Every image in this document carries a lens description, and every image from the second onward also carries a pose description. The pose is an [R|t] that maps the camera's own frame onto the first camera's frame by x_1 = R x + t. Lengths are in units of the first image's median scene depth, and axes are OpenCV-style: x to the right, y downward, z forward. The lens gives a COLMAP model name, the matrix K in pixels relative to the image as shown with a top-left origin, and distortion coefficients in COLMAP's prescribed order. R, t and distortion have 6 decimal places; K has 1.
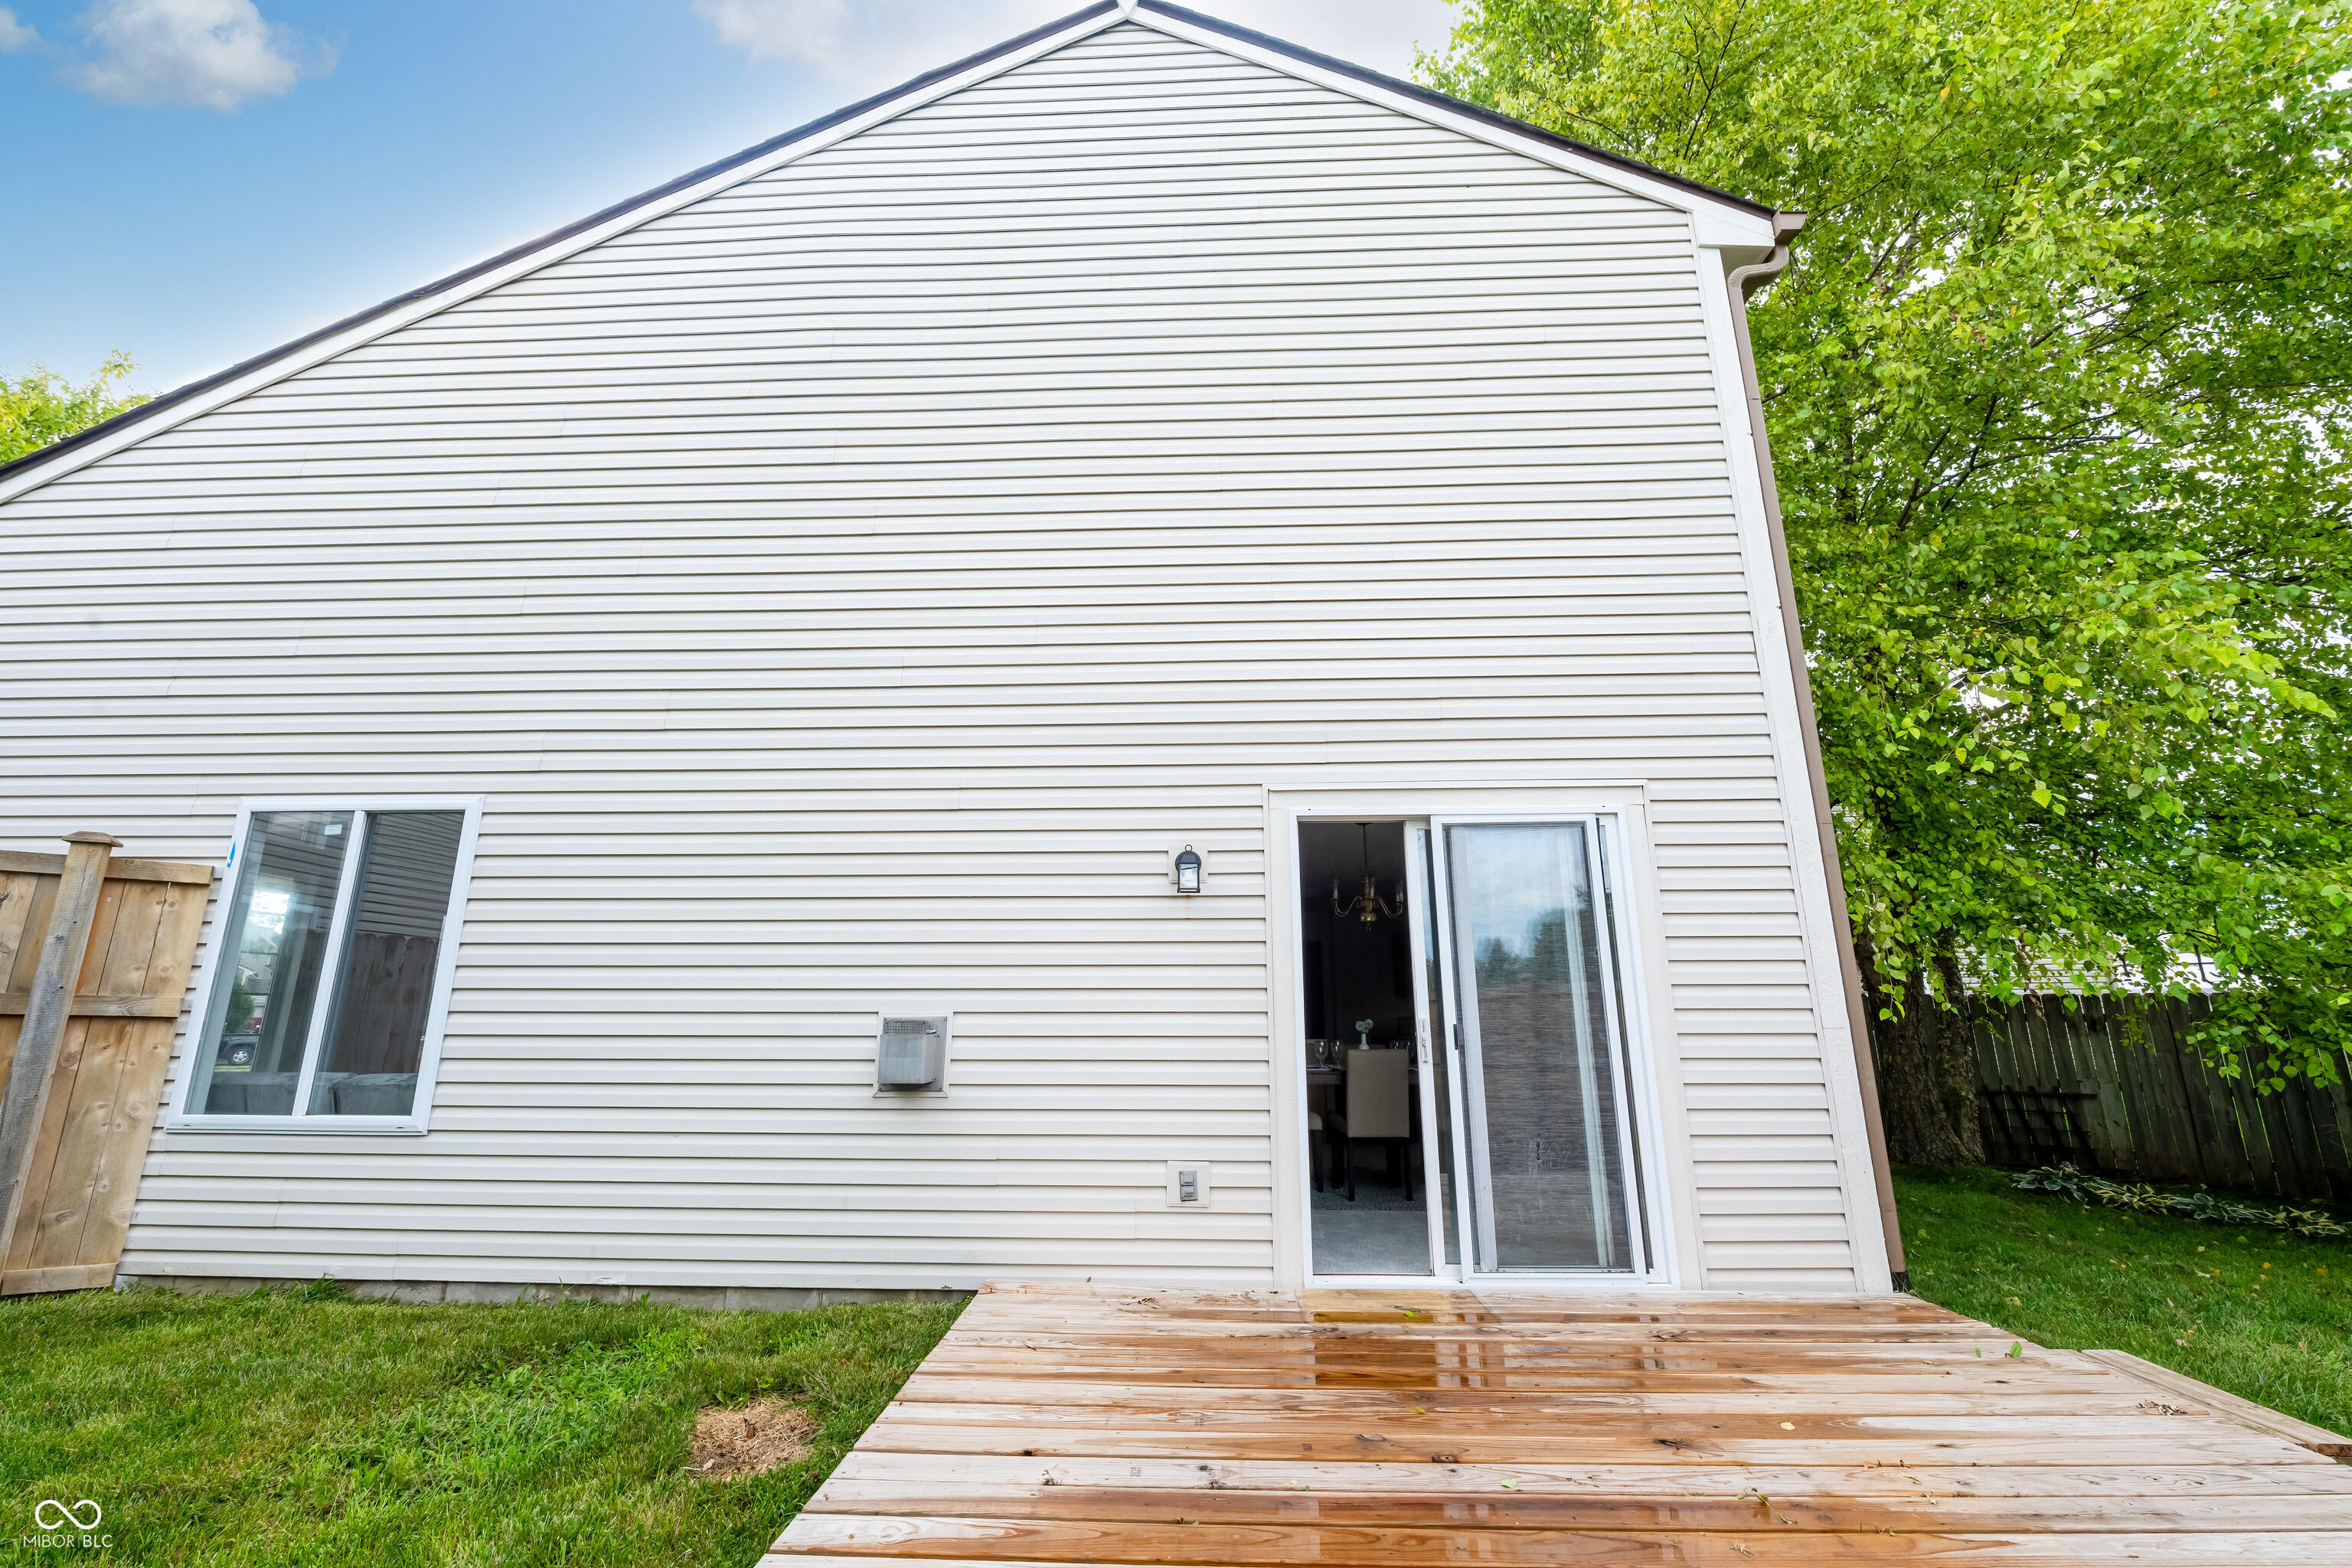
lens RADIAL K [[985.0, 0, 1170.6], [0, 985.0, 785.3], [0, 0, 1]] dist [-0.004314, -0.001428]
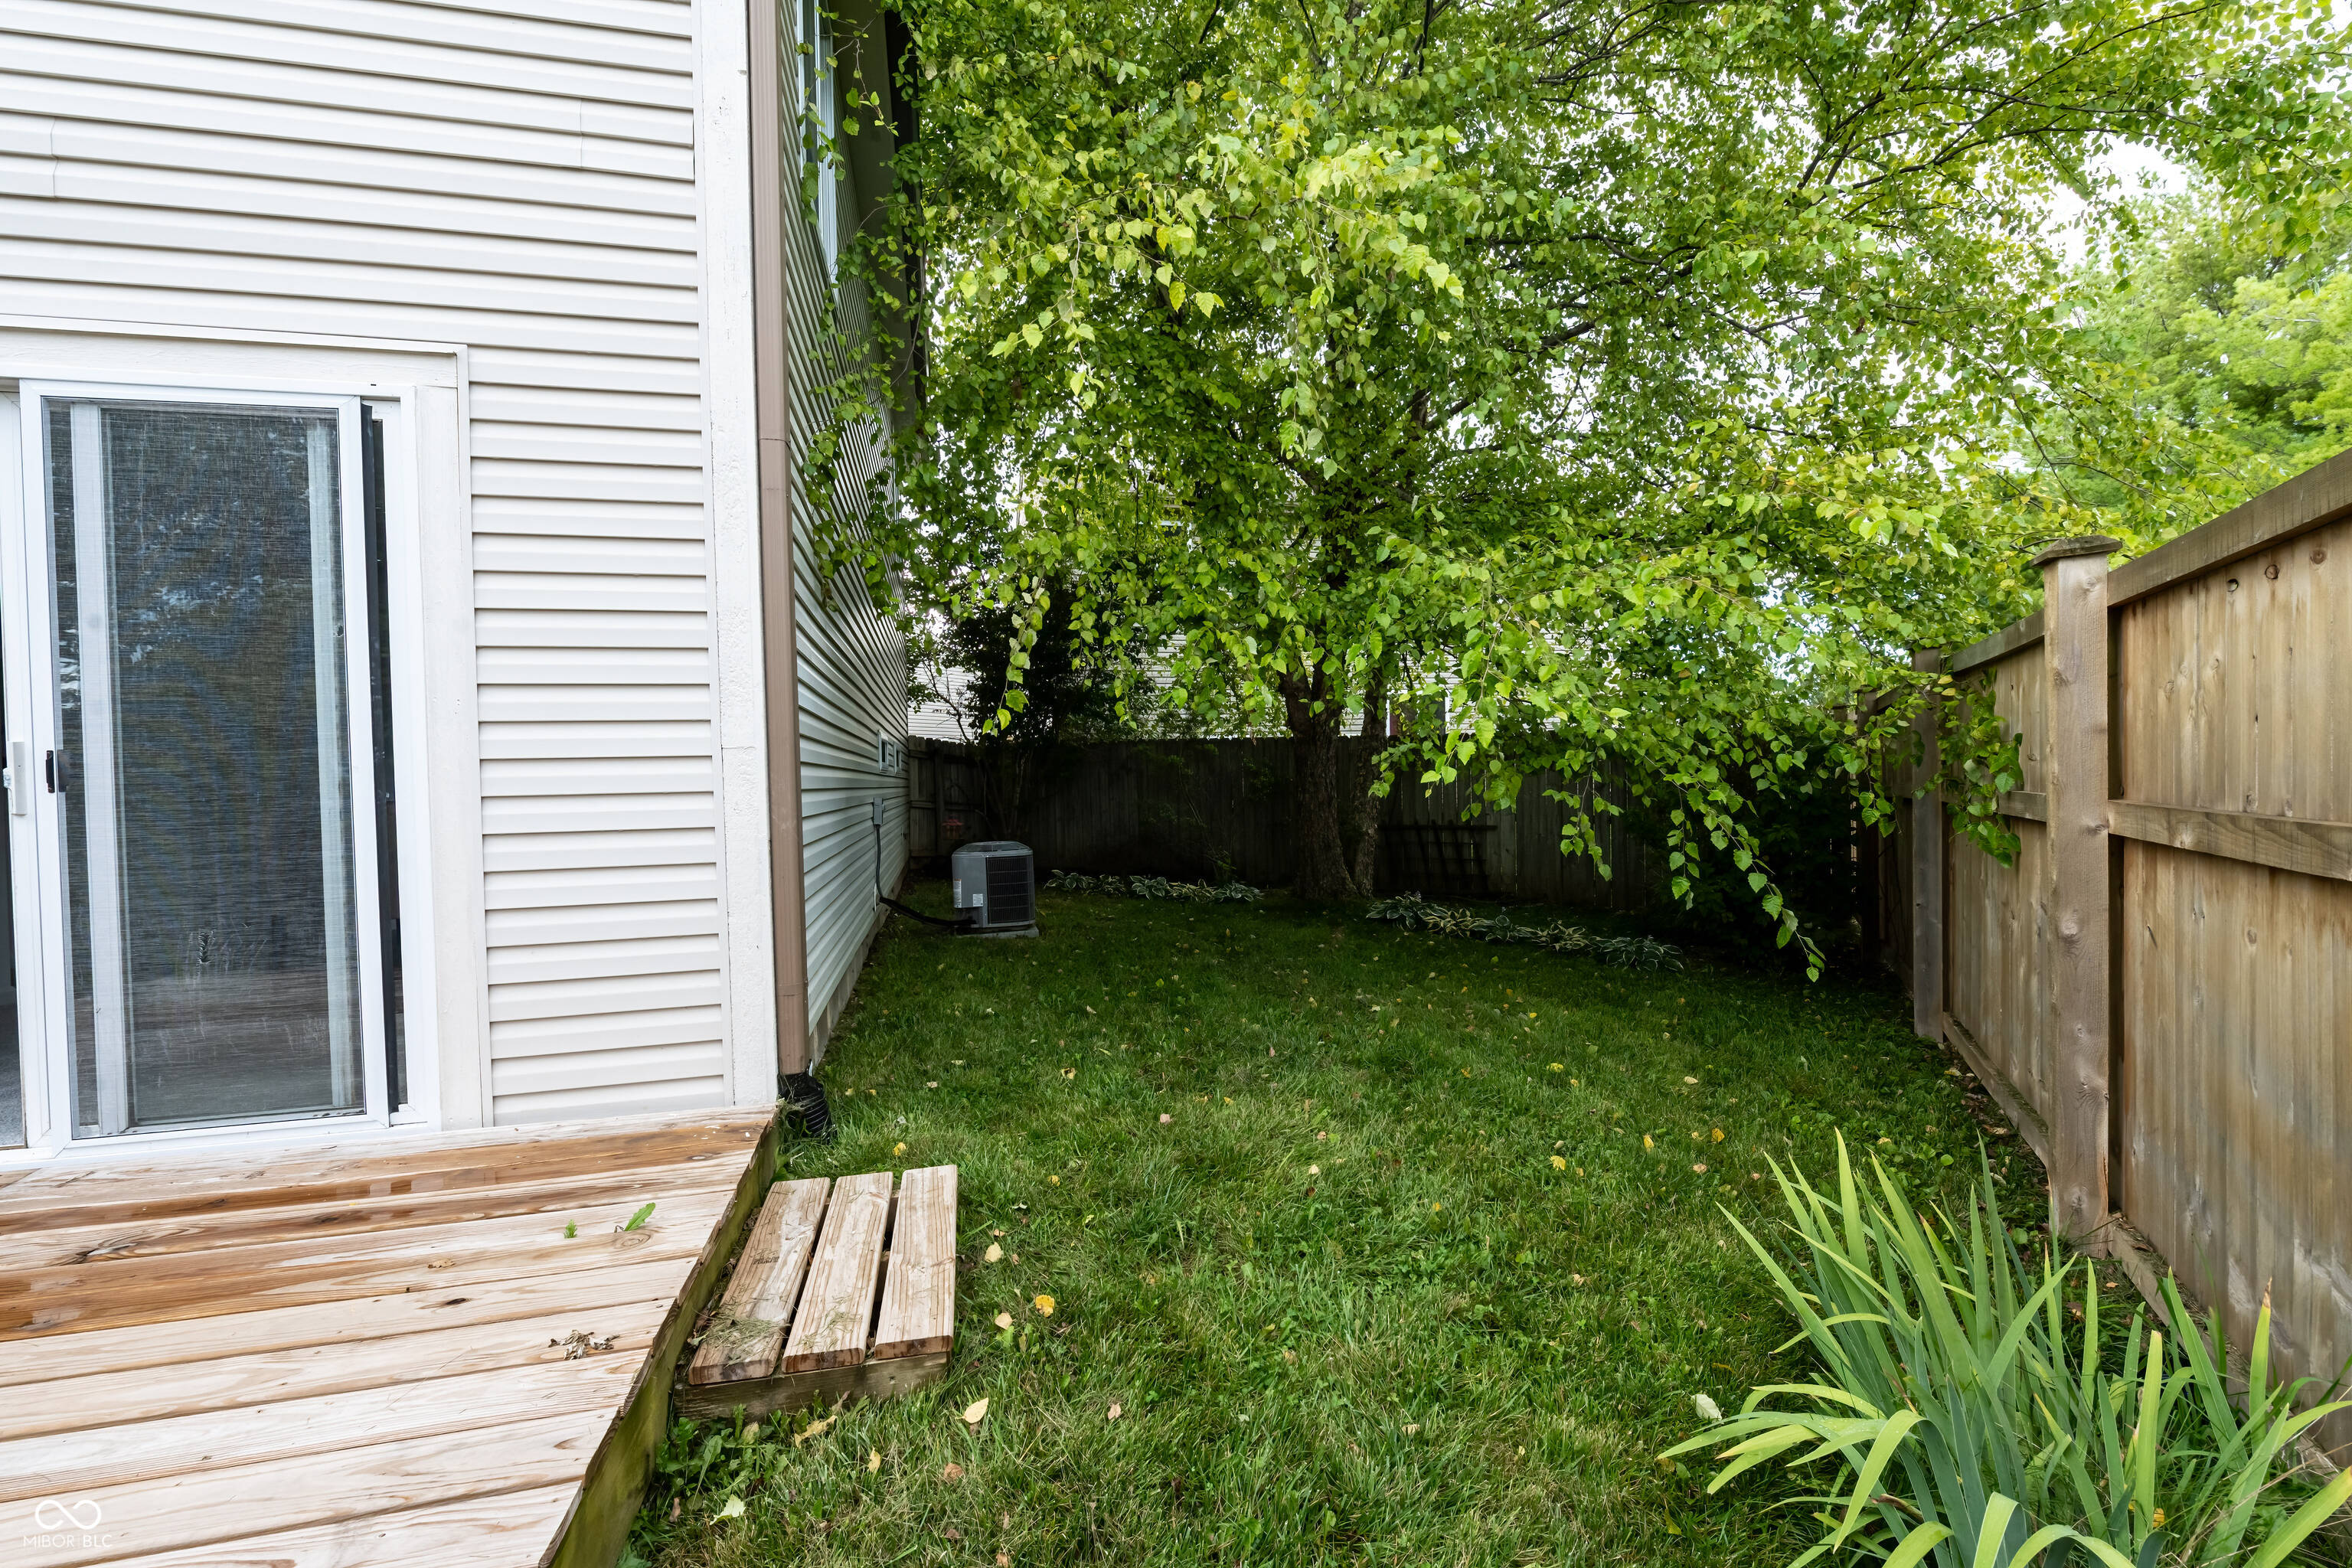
lens RADIAL K [[985.0, 0, 1170.6], [0, 985.0, 785.3], [0, 0, 1]] dist [-0.004314, -0.001428]
pose [[0.961774, -0.025492, 0.272654, 0.958571], [-0.039436, 0.972385, 0.230025, 0.131064], [-0.270989, -0.231985, 0.934210, 0.345694]]
